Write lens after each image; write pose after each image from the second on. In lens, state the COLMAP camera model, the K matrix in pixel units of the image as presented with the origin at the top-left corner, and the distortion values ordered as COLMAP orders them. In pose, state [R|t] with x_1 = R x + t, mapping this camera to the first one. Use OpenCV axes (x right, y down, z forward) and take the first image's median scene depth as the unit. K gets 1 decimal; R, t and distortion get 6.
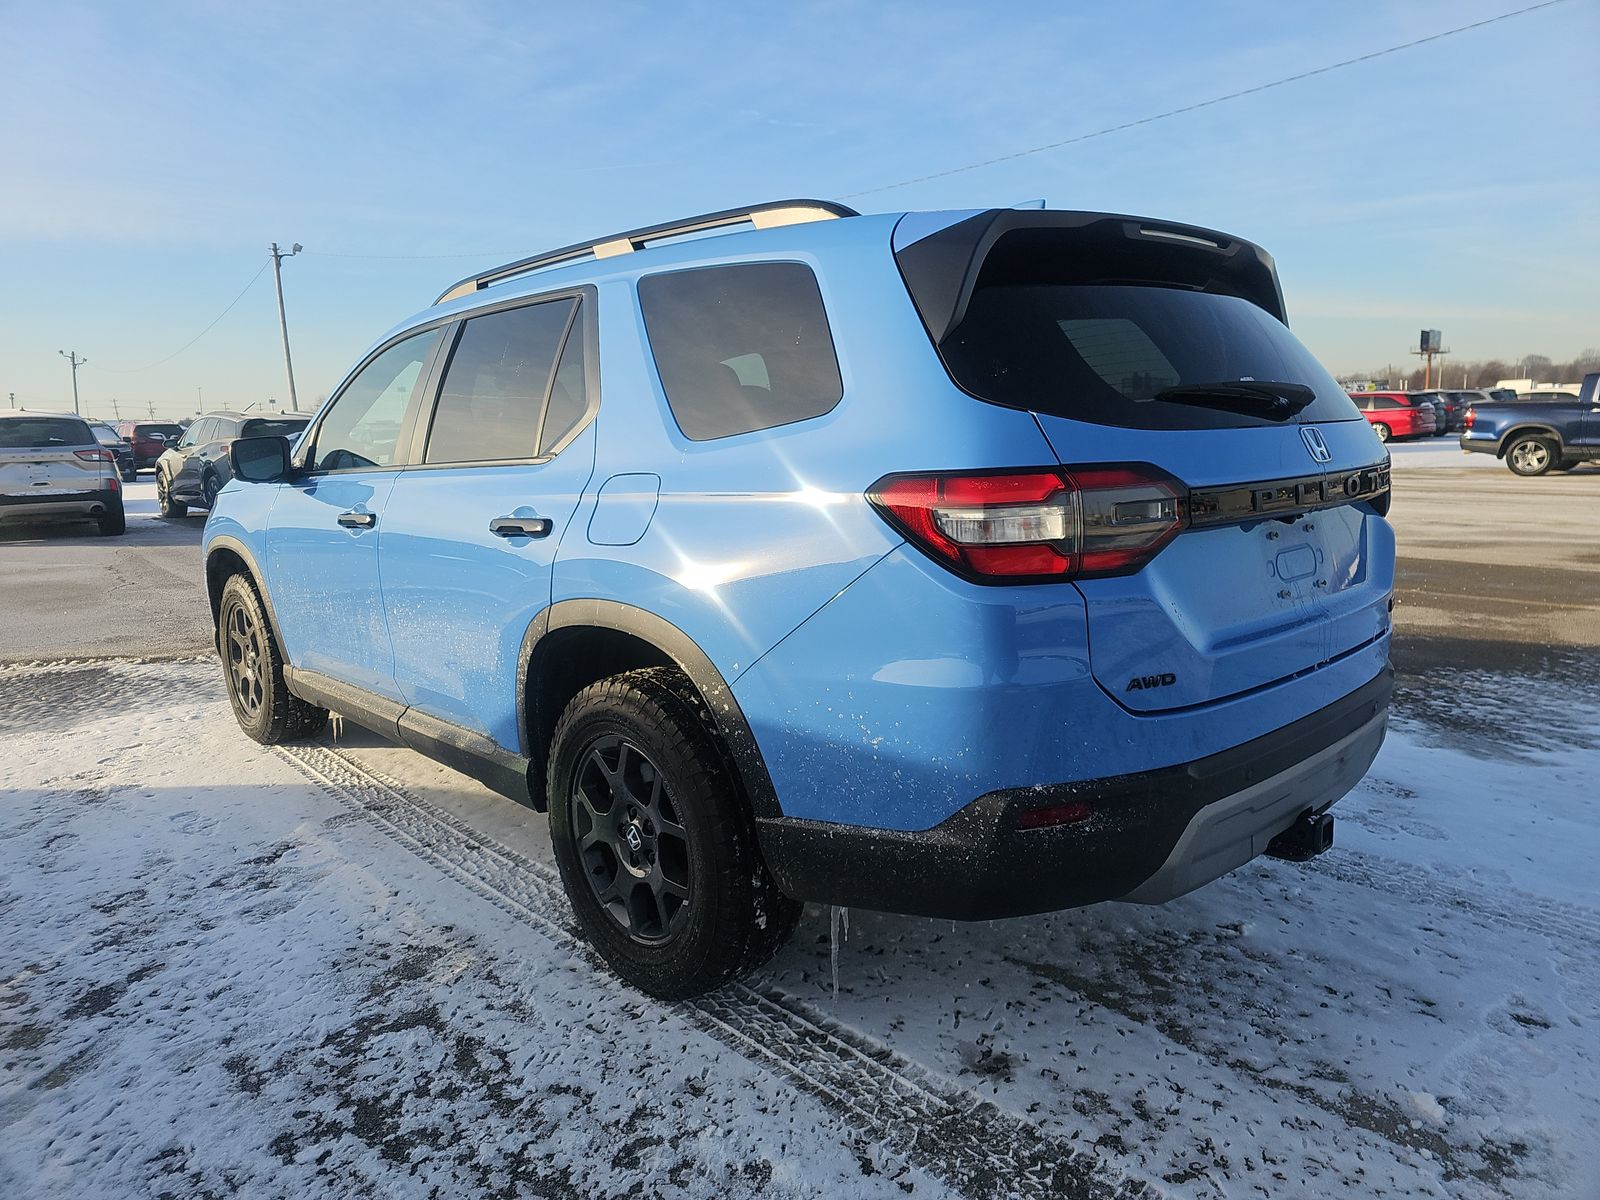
lens RADIAL K [[1061.9, 0, 798.1], [0, 1061.9, 601.1], [0, 0, 1]] dist [0.034614, -0.021022]
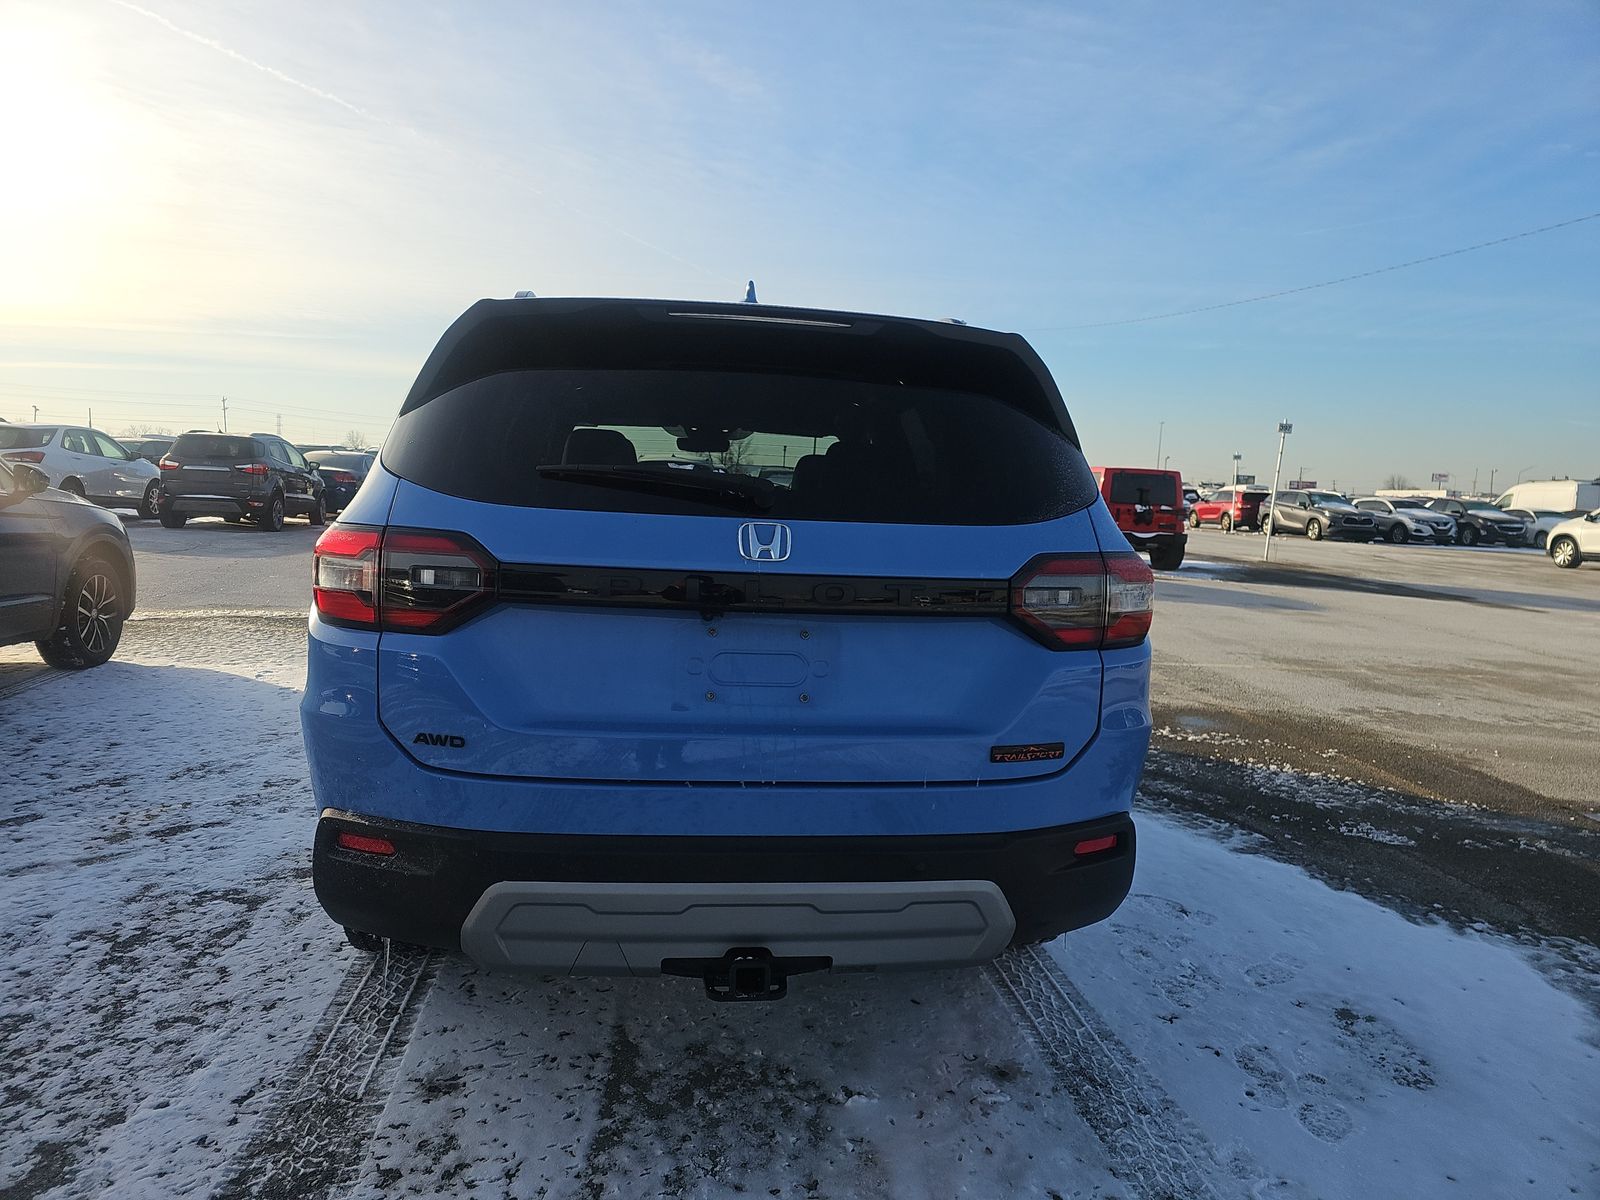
lens RADIAL K [[1061.9, 0, 804.4], [0, 1061.9, 585.7], [0, 0, 1]] dist [0.034614, -0.021022]
pose [[0.802236, 0.122651, -0.584272, 1.638598], [-0.163809, 0.986330, -0.017866, -0.153952], [0.574094, 0.110041, 0.811361, 0.455310]]
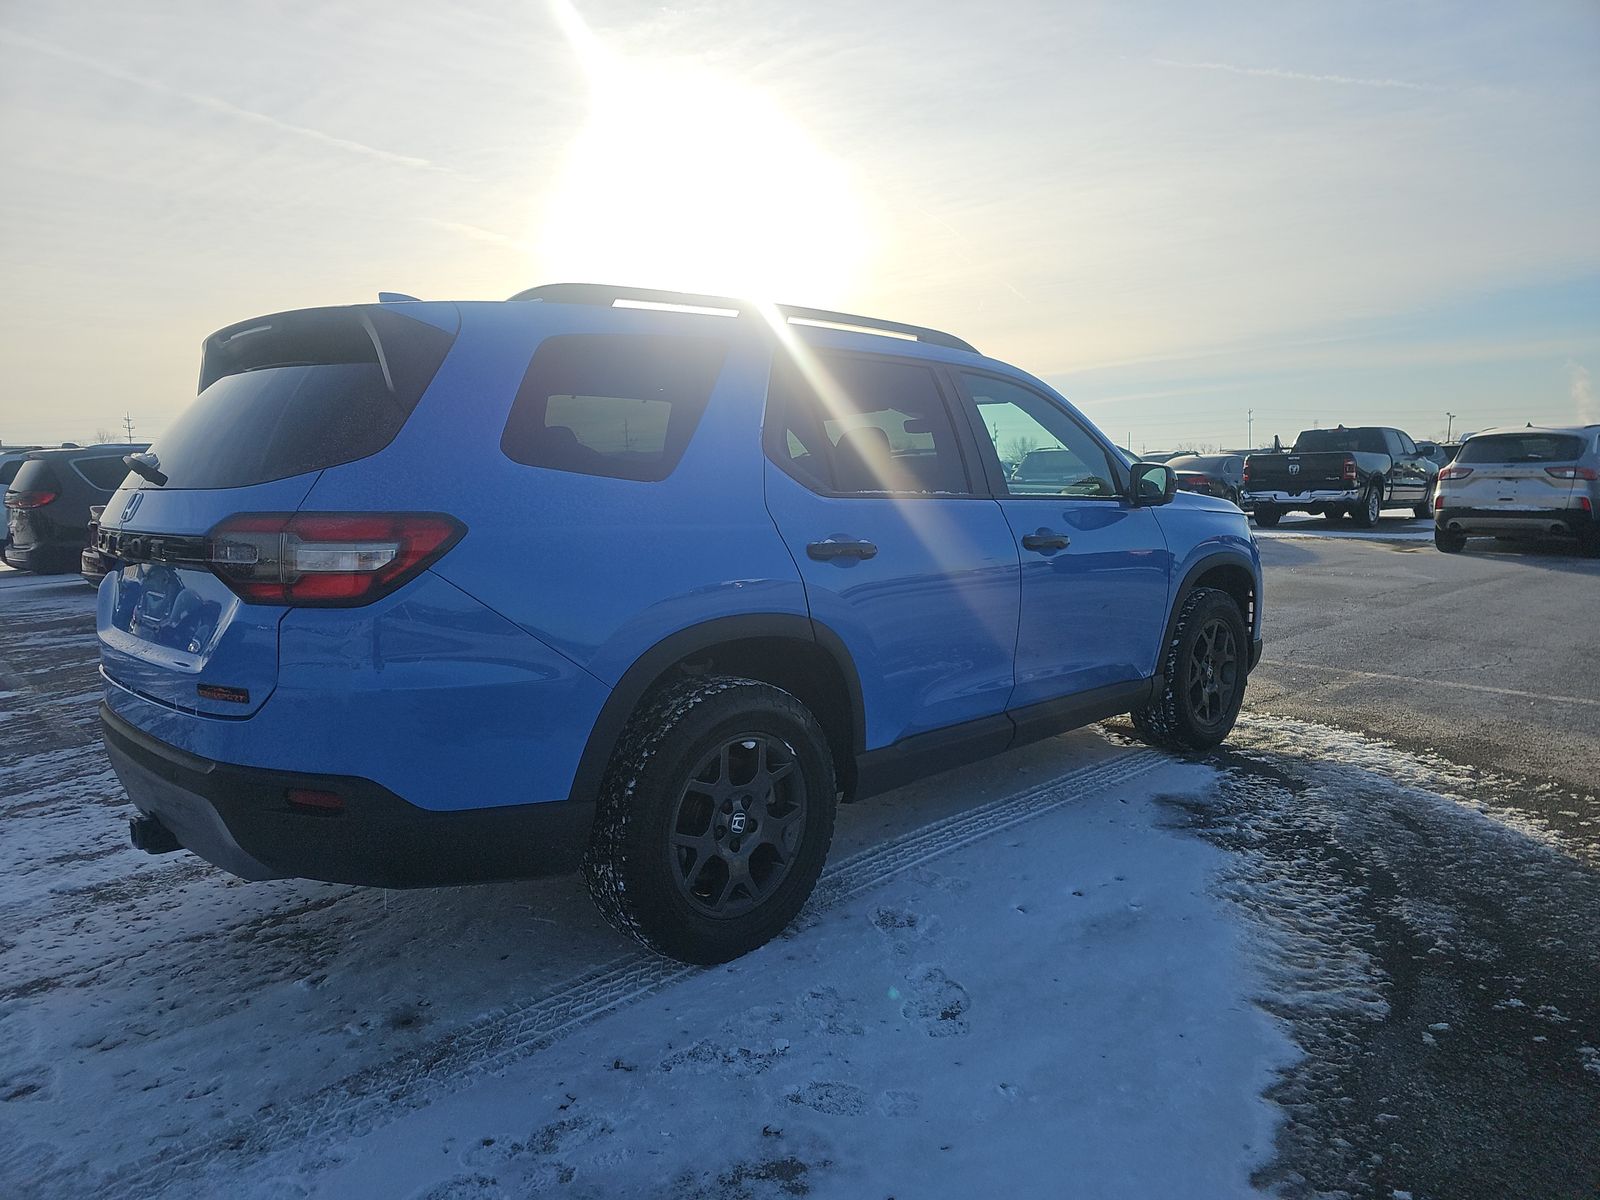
lens RADIAL K [[1061.9, 0, 796.2], [0, 1061.9, 603.9], [0, 0, 1]] dist [0.034614, -0.021022]
pose [[0.022408, 0.151172, -0.988253, 2.707298], [-0.151305, 0.977628, 0.146116, -0.520268], [0.988233, 0.146253, 0.044780, 2.680792]]
